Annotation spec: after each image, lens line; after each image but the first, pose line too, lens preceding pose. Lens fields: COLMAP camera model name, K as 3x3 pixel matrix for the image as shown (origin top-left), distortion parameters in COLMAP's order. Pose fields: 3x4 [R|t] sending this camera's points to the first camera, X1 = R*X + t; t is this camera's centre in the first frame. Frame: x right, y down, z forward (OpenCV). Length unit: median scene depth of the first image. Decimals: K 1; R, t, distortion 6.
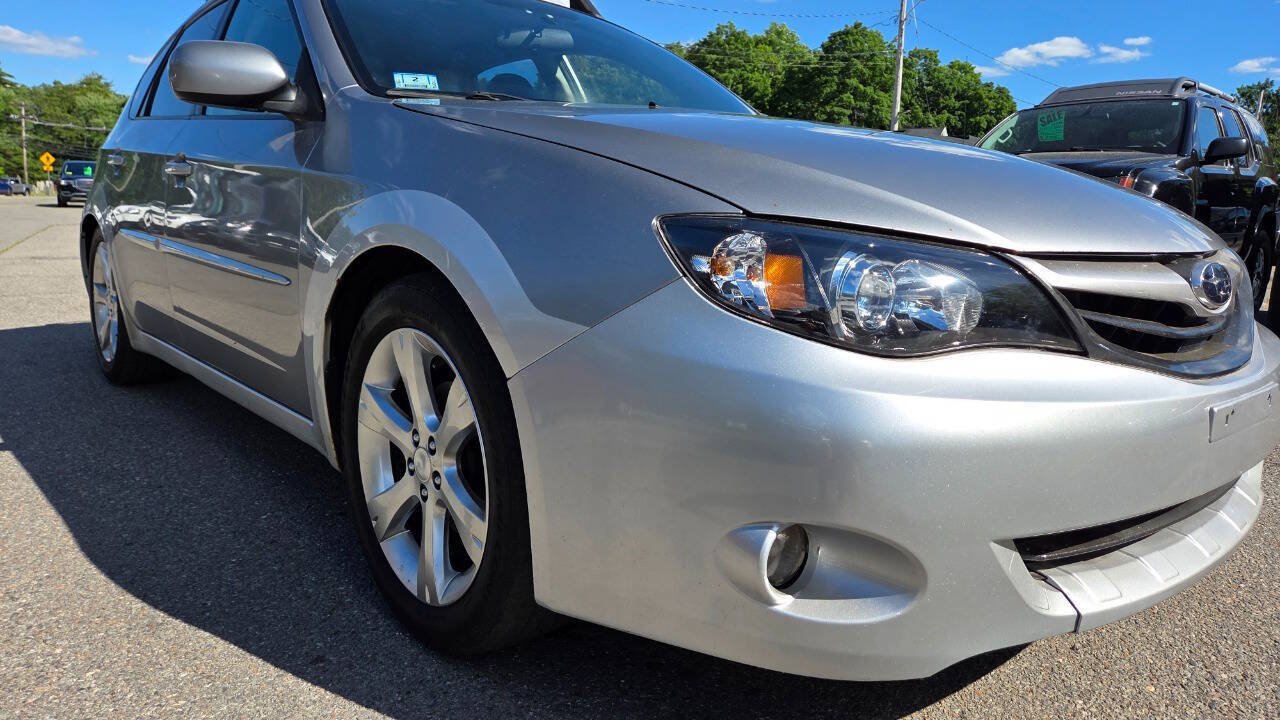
lens RADIAL K [[864.9, 0, 660.2], [0, 864.9, 353.9], [0, 0, 1]] dist [0.075726, -0.076709]
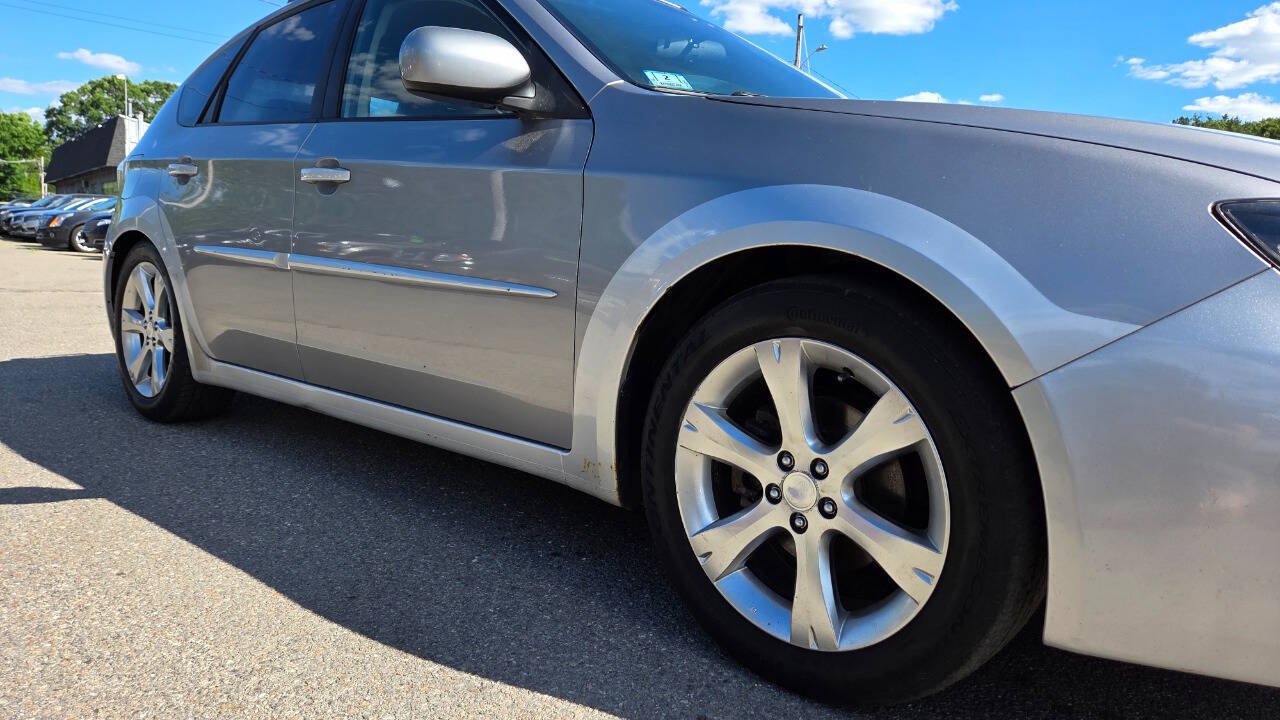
lens RADIAL K [[861.4, 0, 660.0], [0, 861.4, 349.0], [0, 0, 1]] dist [0.077686, -0.074834]
pose [[0.991568, -0.006490, 0.129428, -0.525340], [0.012819, 0.998759, -0.048125, 0.022572], [-0.128955, 0.049378, 0.990420, 0.132395]]
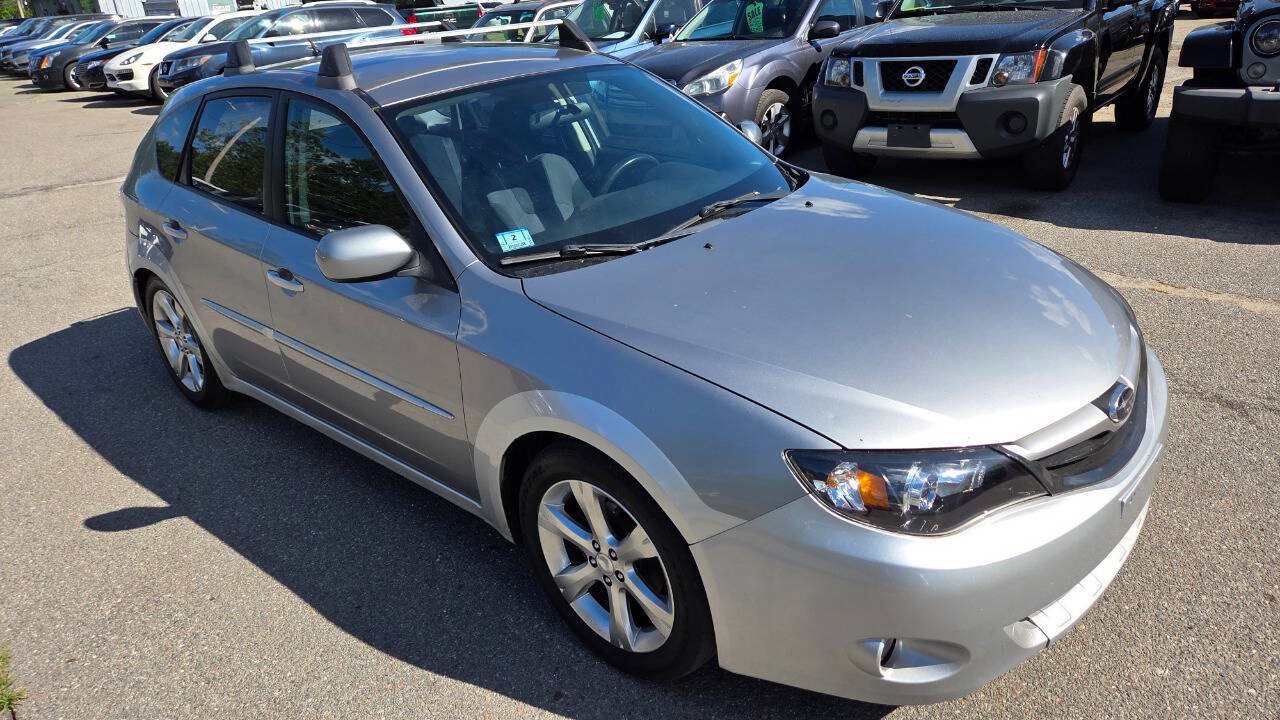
lens RADIAL K [[861.4, 0, 660.0], [0, 861.4, 349.0], [0, 0, 1]] dist [0.077686, -0.074834]
pose [[0.988365, -0.134098, 0.071784, -0.236384], [0.114104, 0.965749, 0.233041, -0.546307], [-0.100576, -0.222139, 0.969814, -0.336377]]
